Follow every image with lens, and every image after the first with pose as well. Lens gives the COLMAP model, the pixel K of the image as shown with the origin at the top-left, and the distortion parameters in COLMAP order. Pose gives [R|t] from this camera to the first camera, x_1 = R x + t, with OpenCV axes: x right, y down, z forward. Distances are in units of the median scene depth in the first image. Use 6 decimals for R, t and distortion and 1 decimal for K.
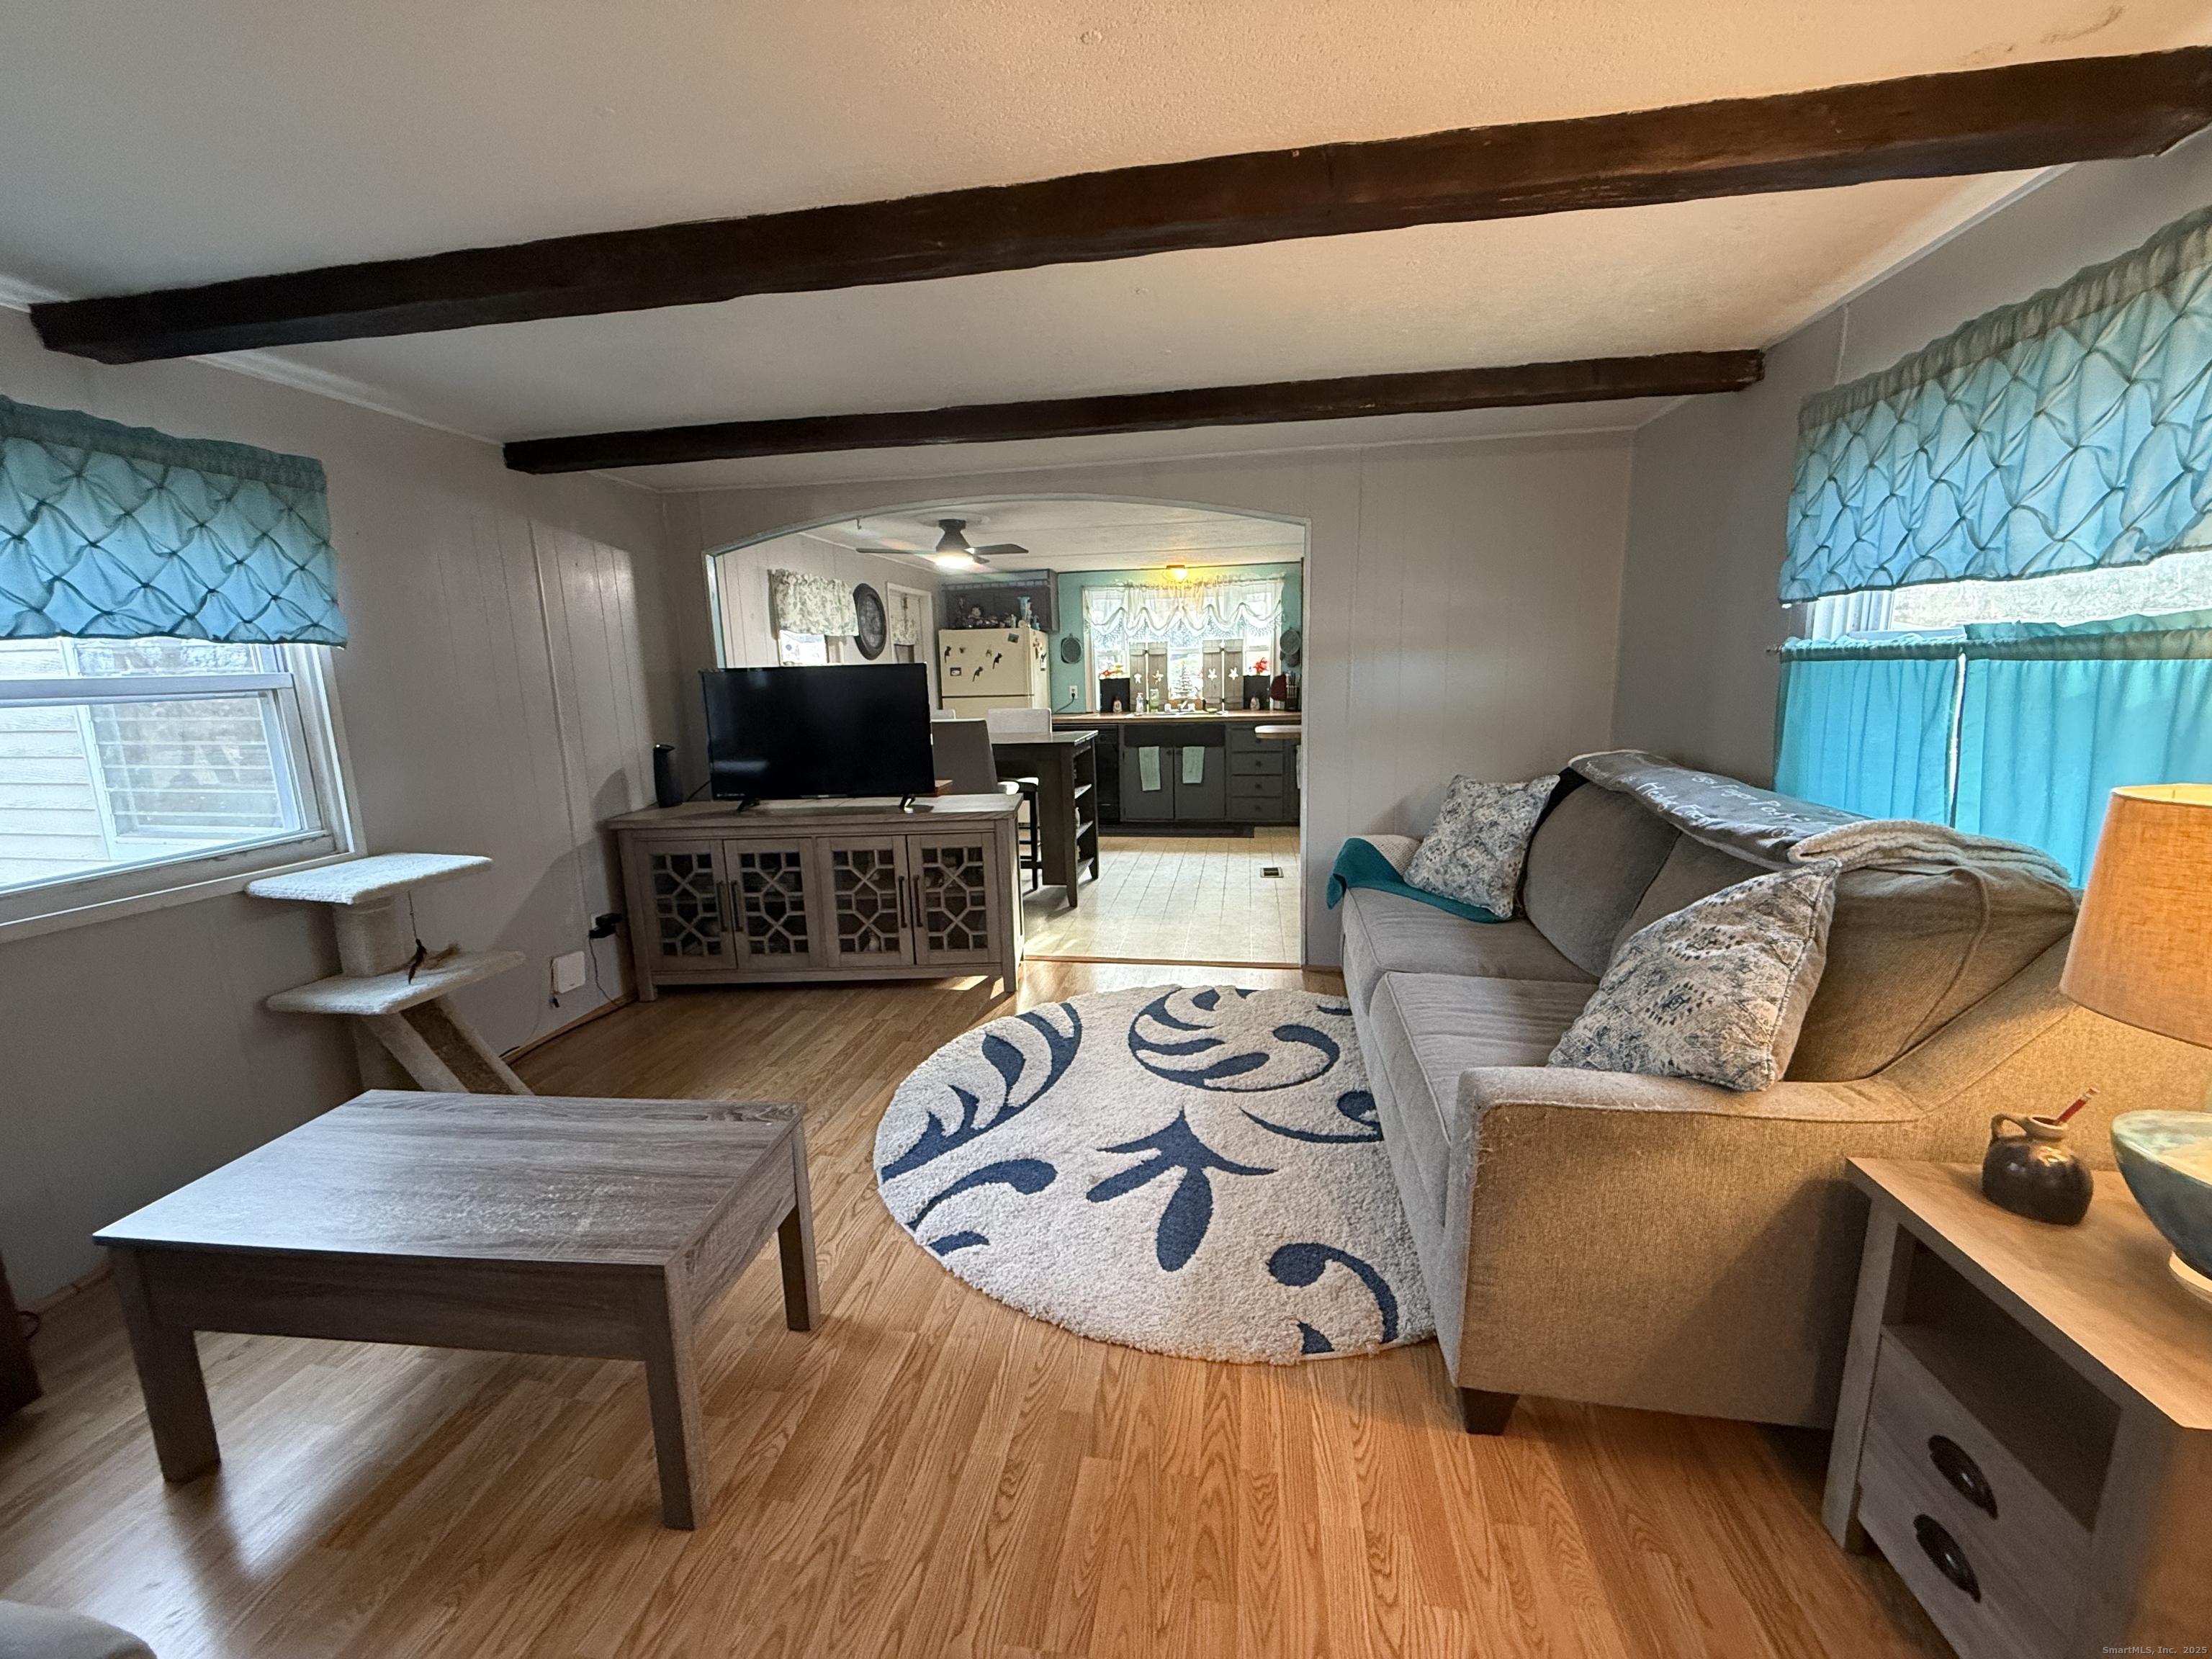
lens RADIAL K [[880.8, 0, 1102.5], [0, 880.8, 833.7], [0, 0, 1]] dist [0.001535, -0.000798]
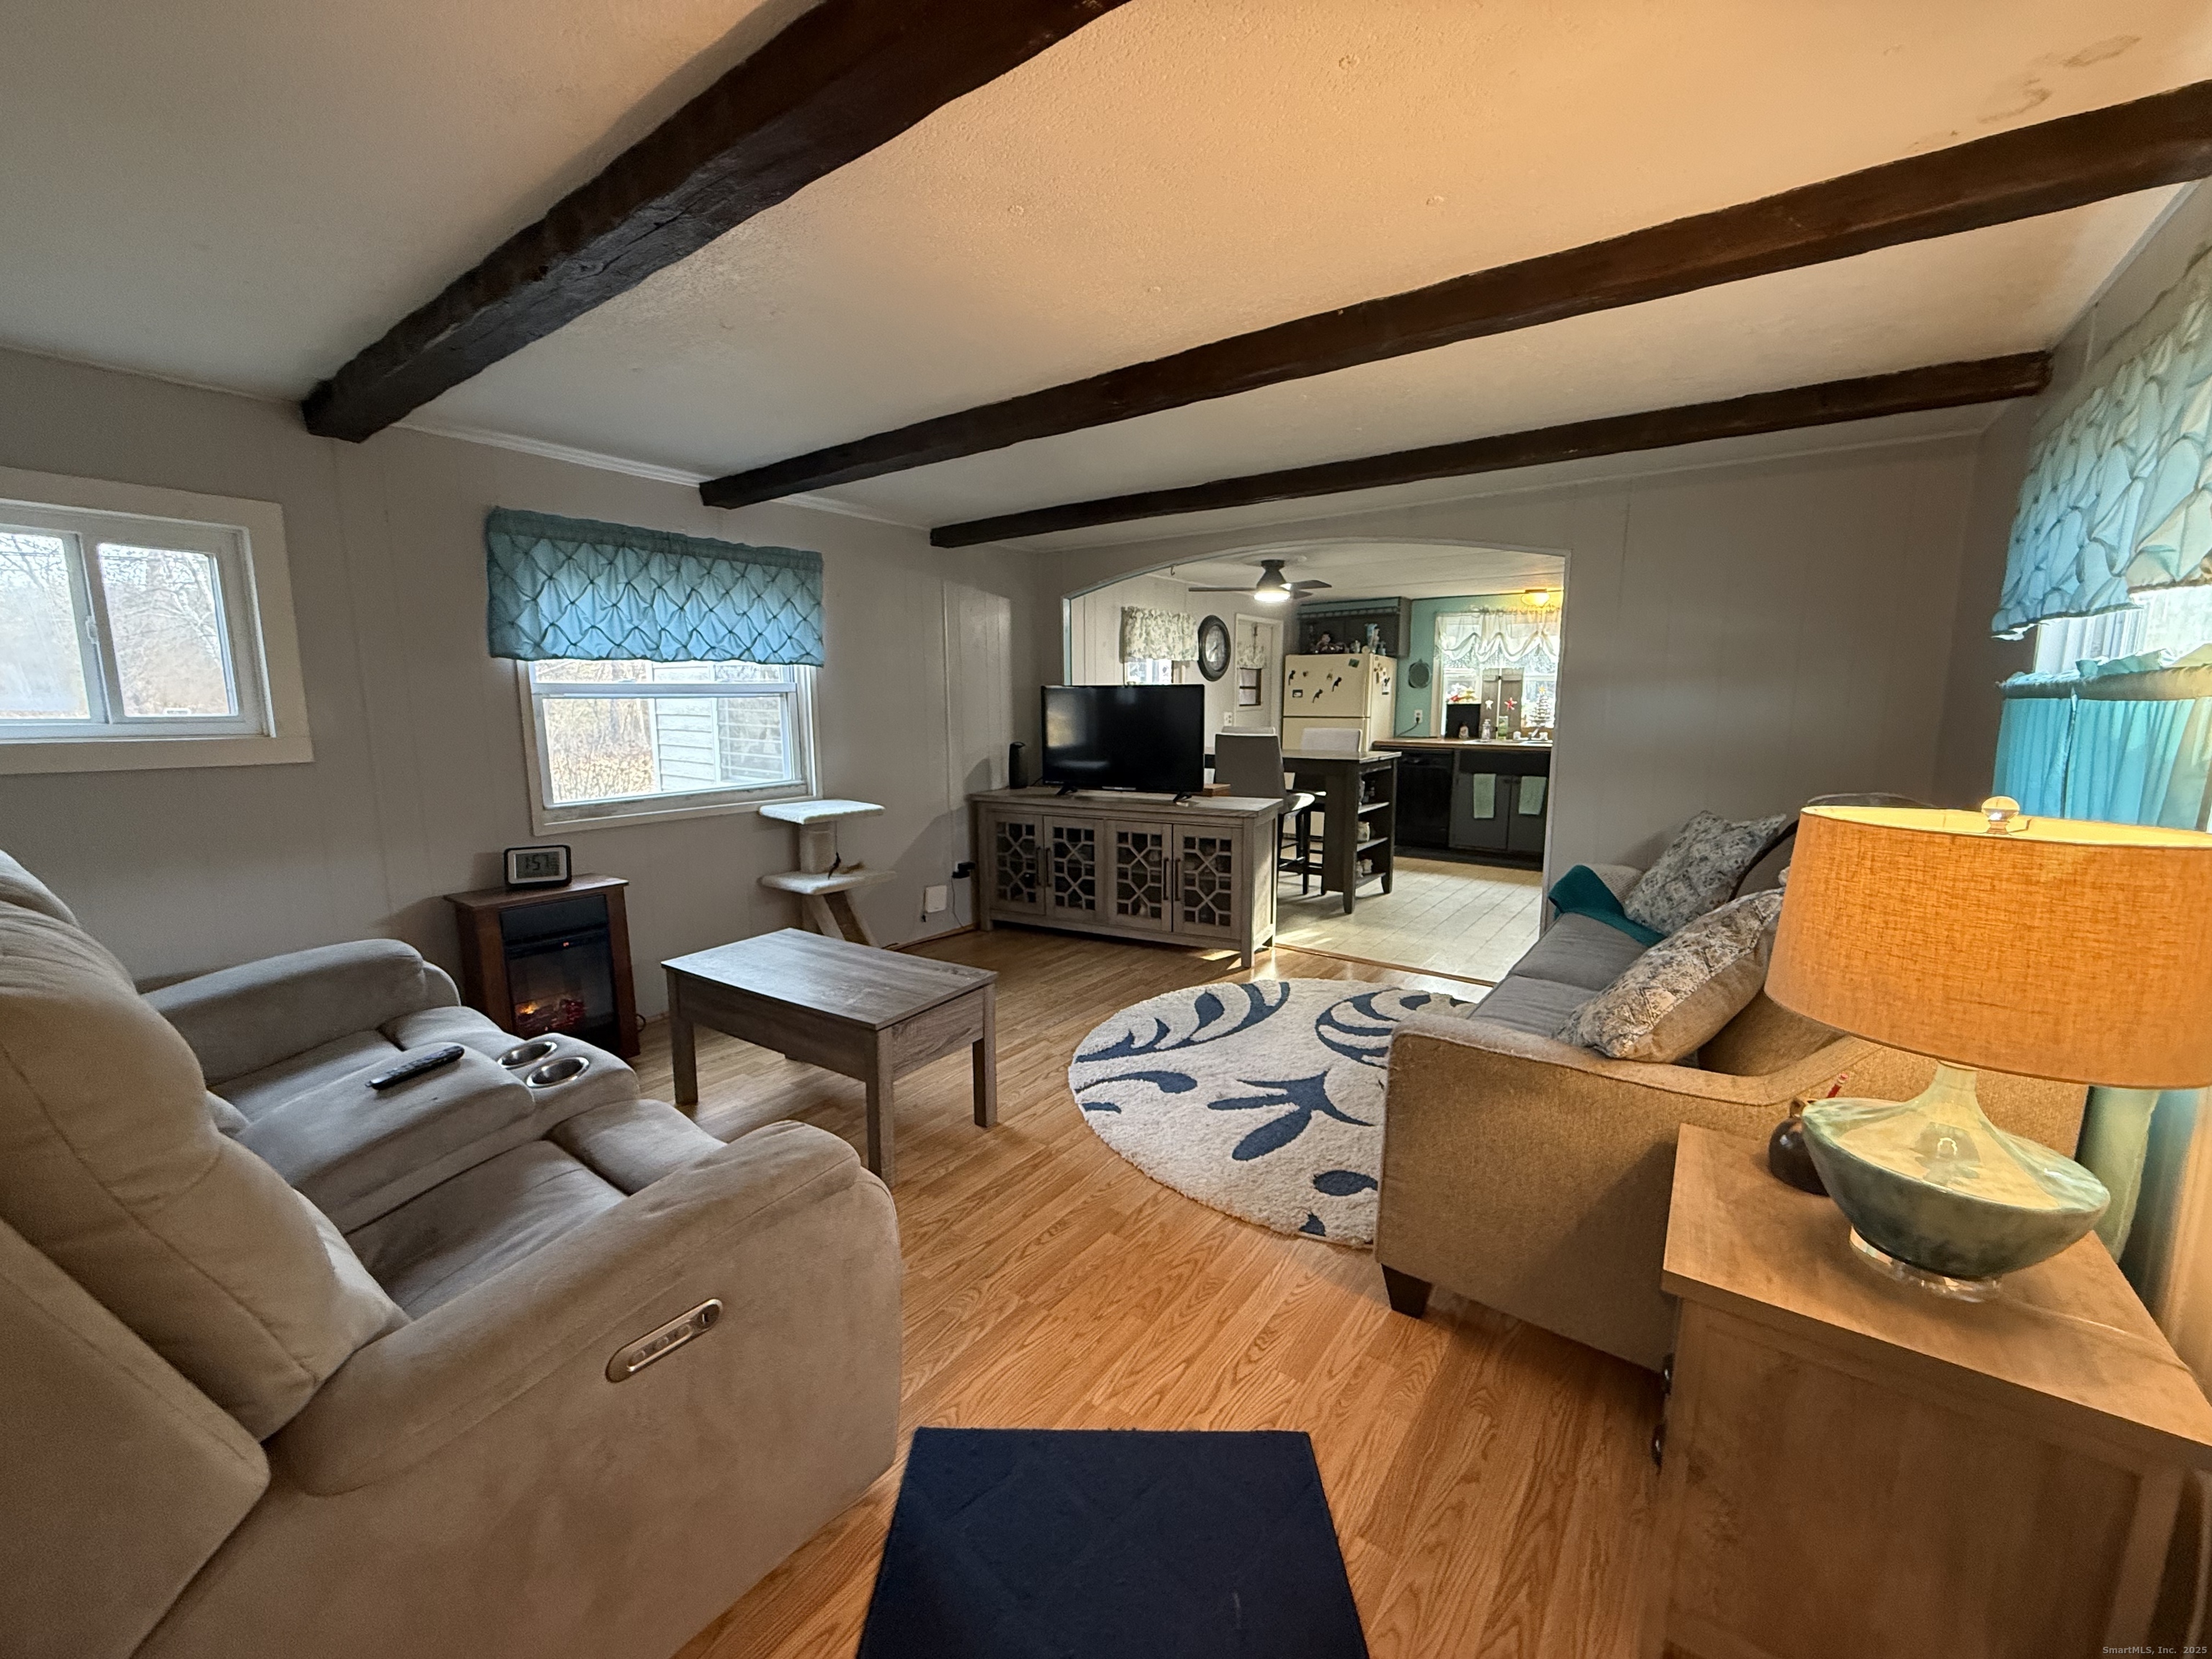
lens RADIAL K [[880.8, 0, 1100.4], [0, 880.8, 834.9], [0, 0, 1]] dist [0.001535, -0.000798]
pose [[0.890603, 0.094059, -0.444949, 0.229663], [-0.104357, 0.994539, 0.001360, 0.025066], [0.442647, 0.045222, 0.895555, -0.136230]]
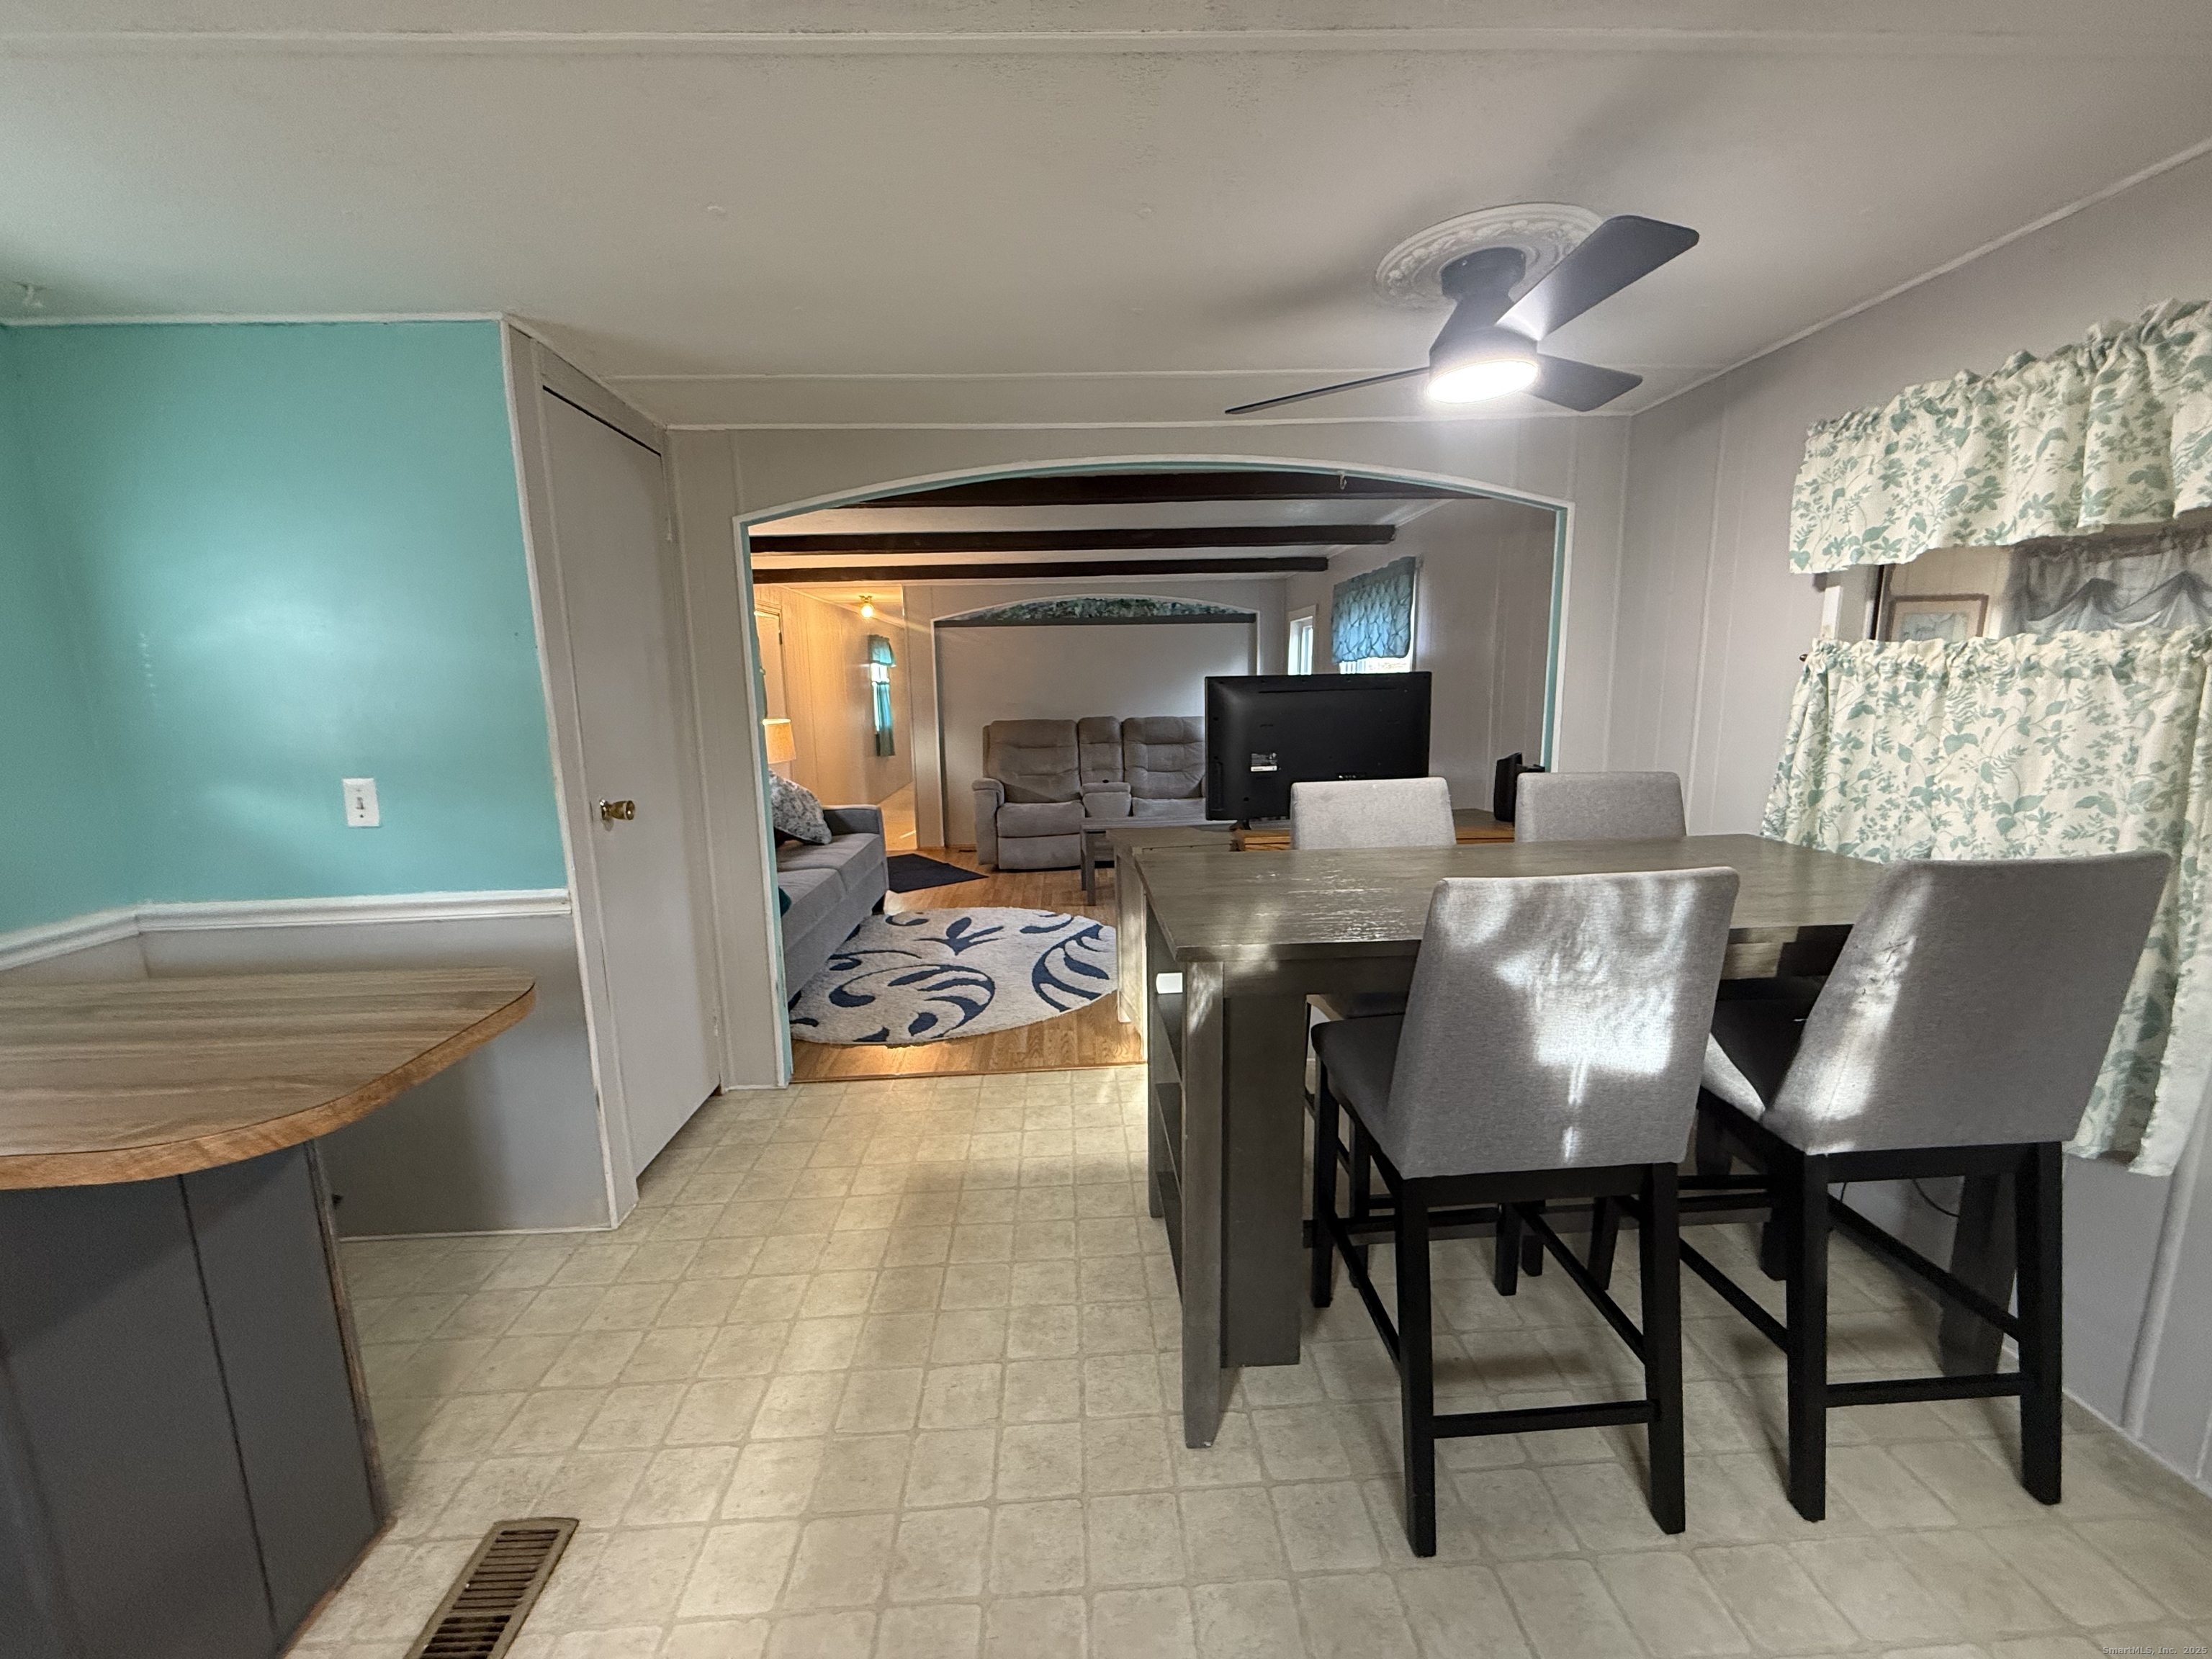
lens RADIAL K [[880.8, 0, 1104.9], [0, 880.8, 828.4], [0, 0, 1]] dist [0.001535, -0.000798]
pose [[-0.976519, 0.083169, -0.198730, 0.094256], [0.010024, 0.939017, 0.343725, -0.359282], [0.215199, 0.333662, -0.917801, 1.858070]]
